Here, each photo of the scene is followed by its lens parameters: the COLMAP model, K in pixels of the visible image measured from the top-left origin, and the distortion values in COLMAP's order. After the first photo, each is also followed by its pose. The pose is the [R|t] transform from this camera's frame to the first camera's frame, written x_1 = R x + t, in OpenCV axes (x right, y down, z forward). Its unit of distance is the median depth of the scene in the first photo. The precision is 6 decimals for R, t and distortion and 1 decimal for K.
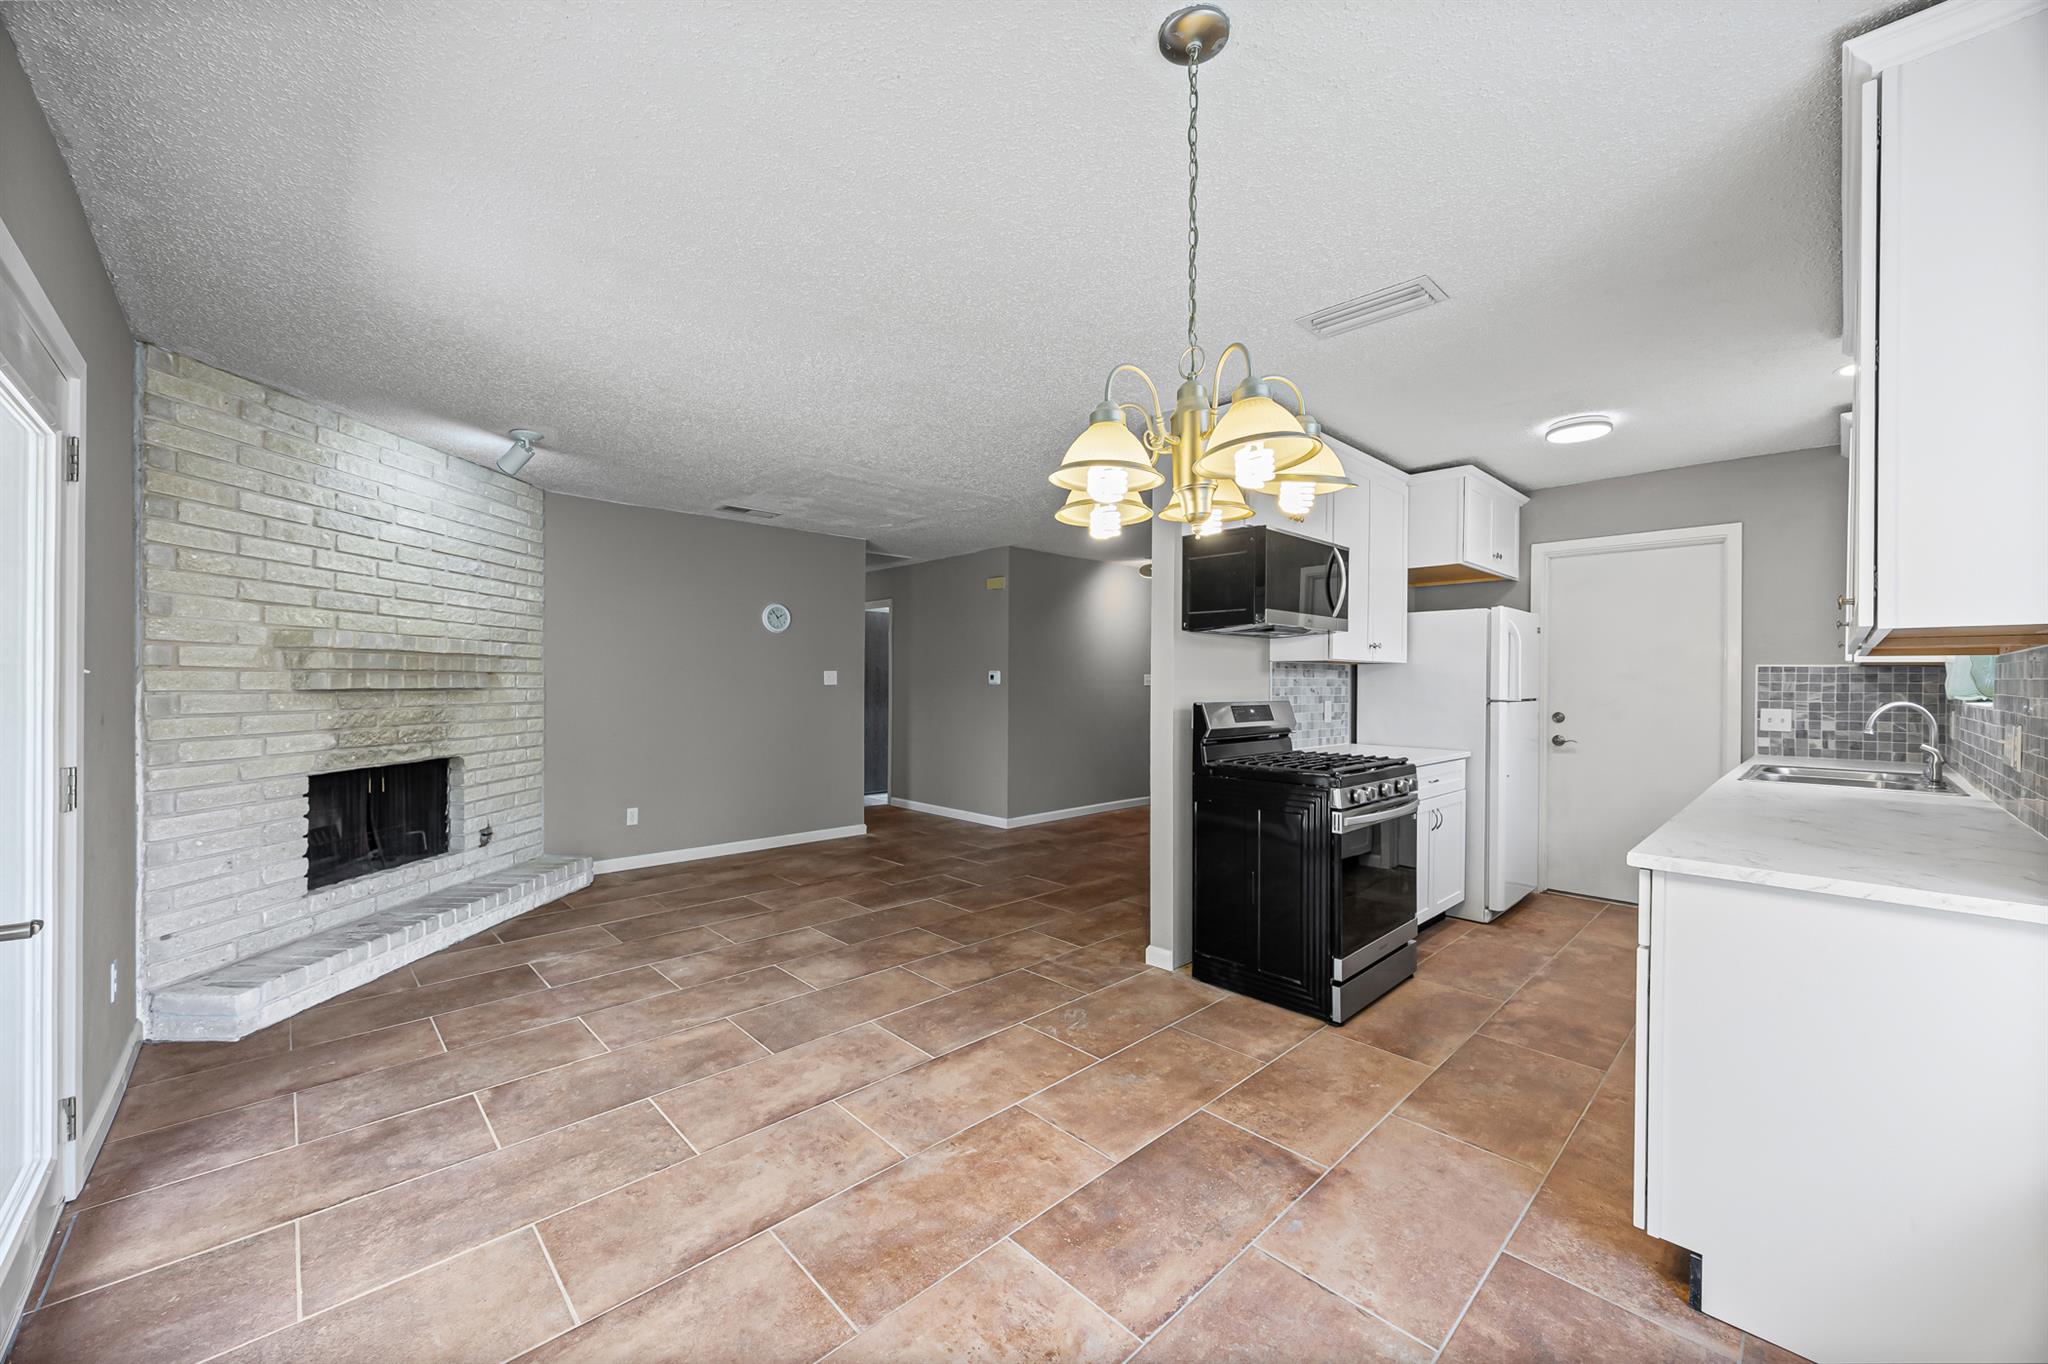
lens RADIAL K [[772.6, 0, 1026.8], [0, 772.6, 681.9], [0, 0, 1]] dist [0.006137, -0.000758]
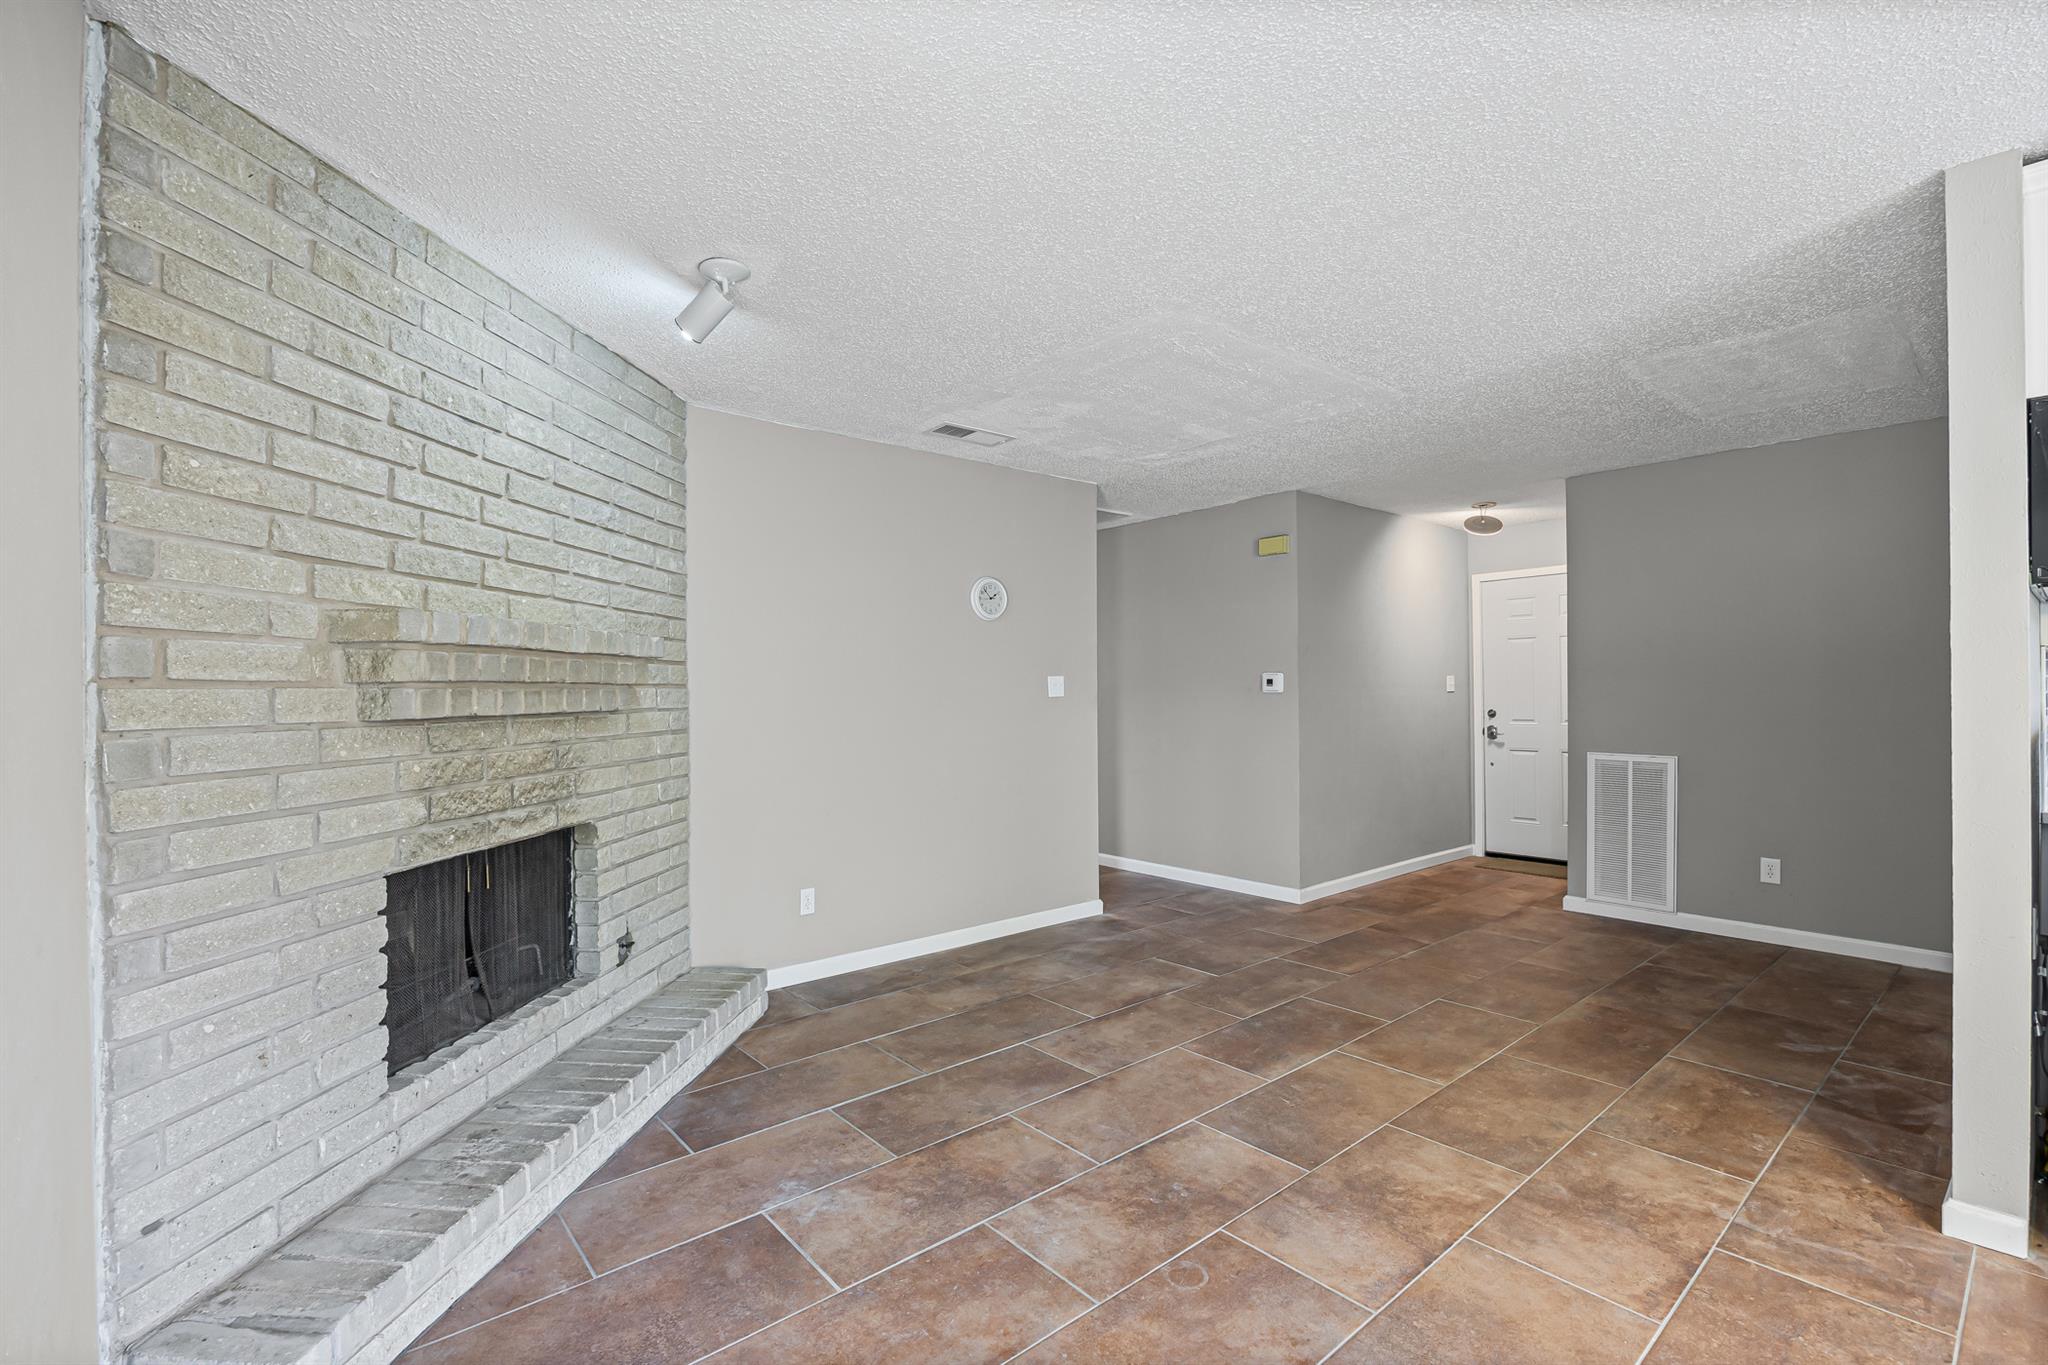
lens RADIAL K [[897.4, 0, 1034.5], [0, 897.4, 685.2], [0, 0, 1]] dist [-0.012994, 0.001277]
pose [[0.998303, -0.013538, -0.056639, -0.399545], [0.013285, 0.999900, -0.004830, -0.005083], [0.056699, 0.004069, 0.998383, 0.367866]]
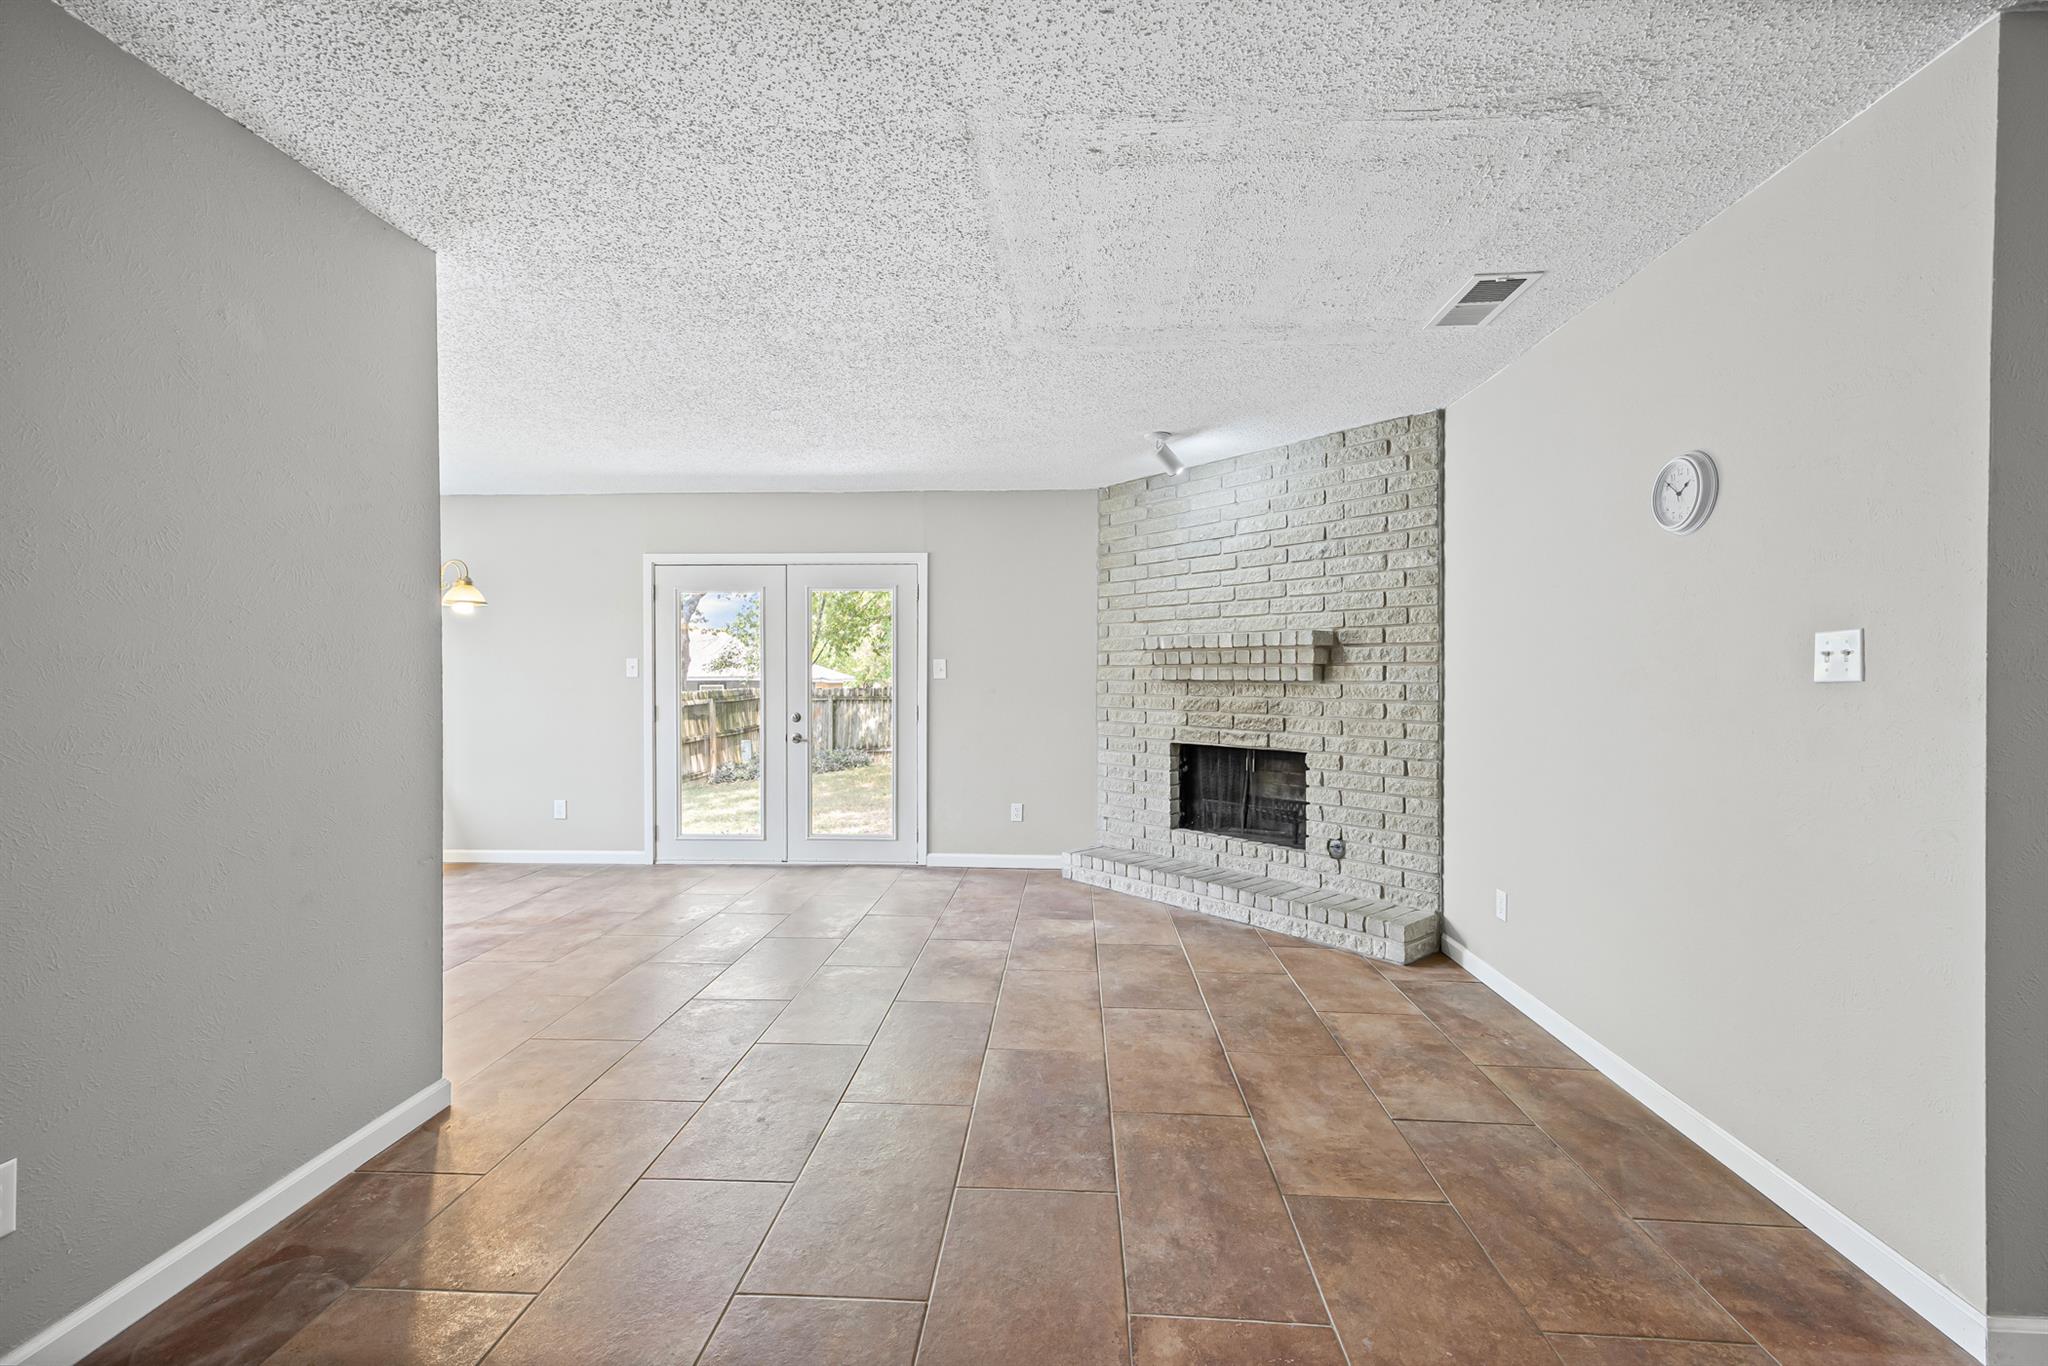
lens RADIAL K [[858.7, 0, 1021.5], [0, 858.7, 686.6], [0, 0, 1]] dist [0.001906, 0.000086]
pose [[-0.729308, 0.003886, -0.684175, 0.290136], [-0.004513, 0.999935, 0.010491, 0.006352], [0.684171, 0.010739, -0.729242, 1.798625]]
